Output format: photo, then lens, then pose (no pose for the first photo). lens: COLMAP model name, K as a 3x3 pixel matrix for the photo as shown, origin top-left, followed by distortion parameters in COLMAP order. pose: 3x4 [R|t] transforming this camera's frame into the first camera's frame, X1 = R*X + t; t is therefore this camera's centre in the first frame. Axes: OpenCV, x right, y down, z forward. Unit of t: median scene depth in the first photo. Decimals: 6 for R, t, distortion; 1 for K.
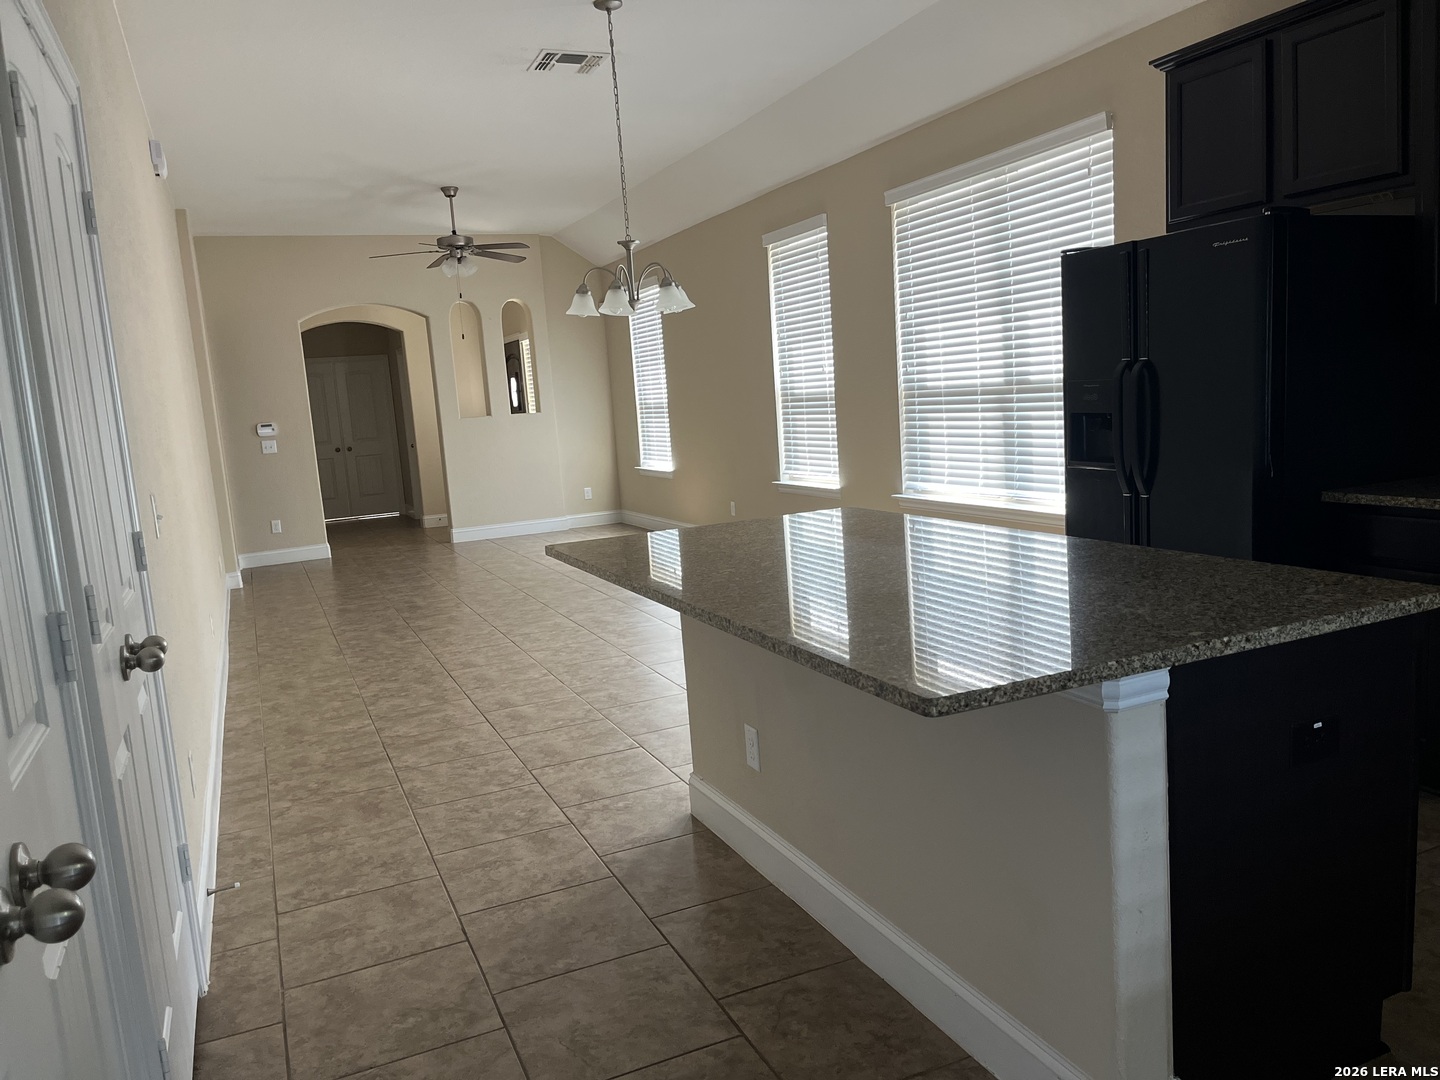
lens RADIAL K [[1099.1, 0, 721.4], [0, 1099.1, 547.3], [0, 0, 1]] dist [0.051637, -0.060738]
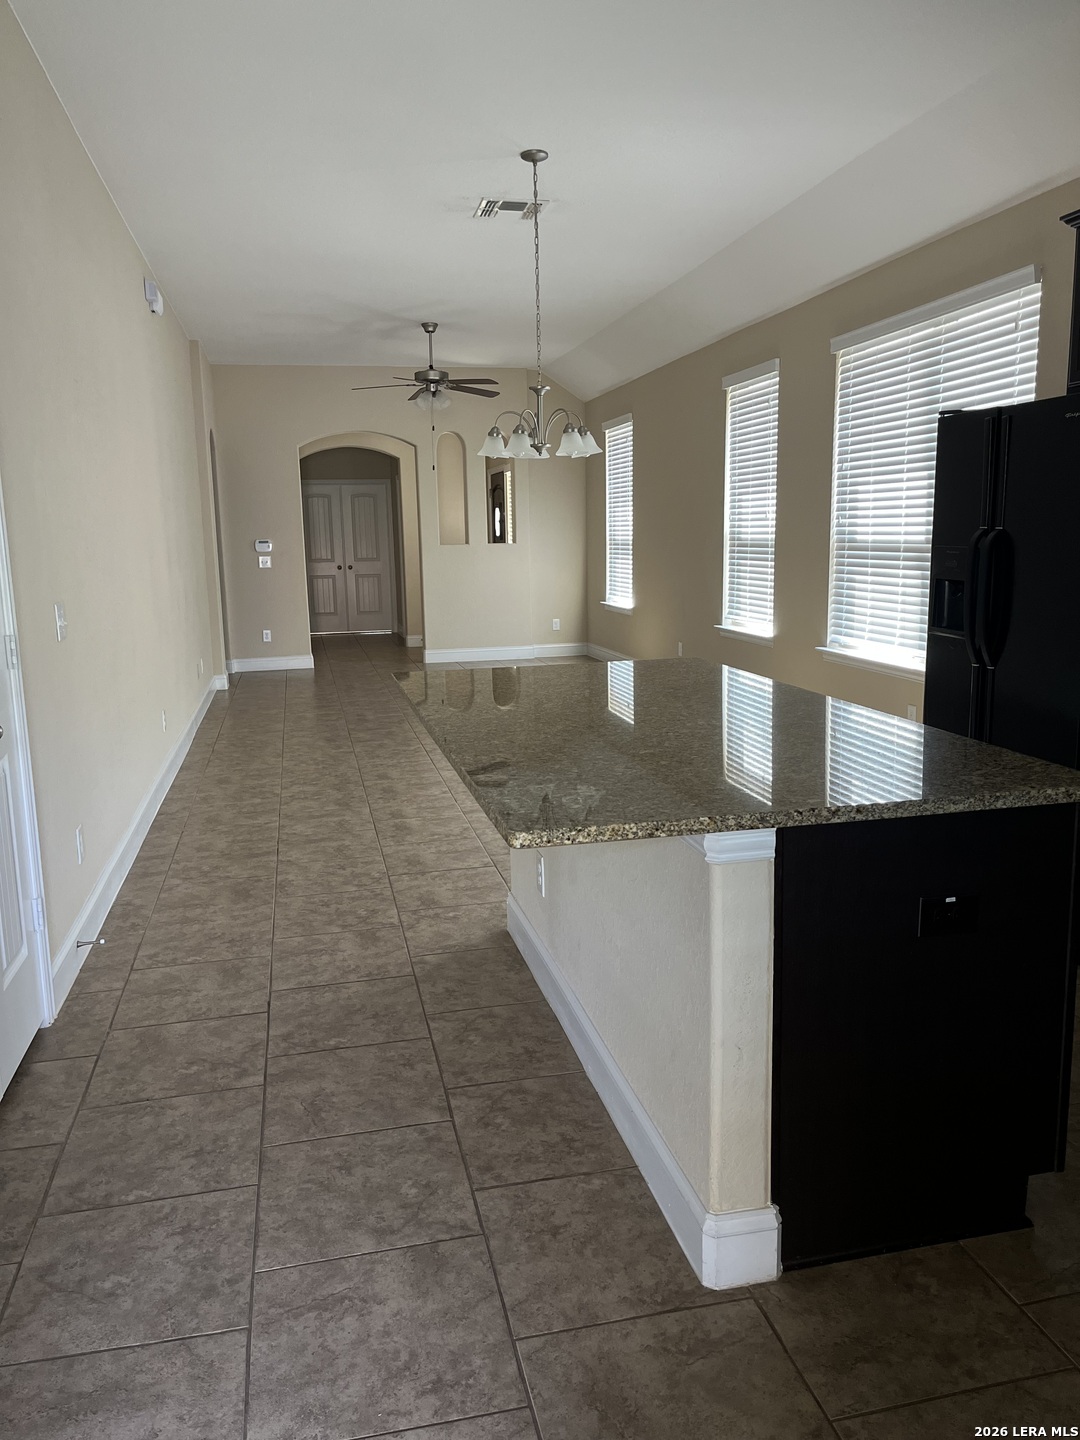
lens RADIAL K [[1099.1, 0, 535.4], [0, 1099.1, 722.2], [0, 0, 1]] dist [0.051637, -0.060738]
pose [[0.979435, 0.083333, -0.183744, 0.130090], [-0.076032, 0.996023, 0.046445, -0.009841], [0.186883, -0.031519, 0.981876, -0.035299]]
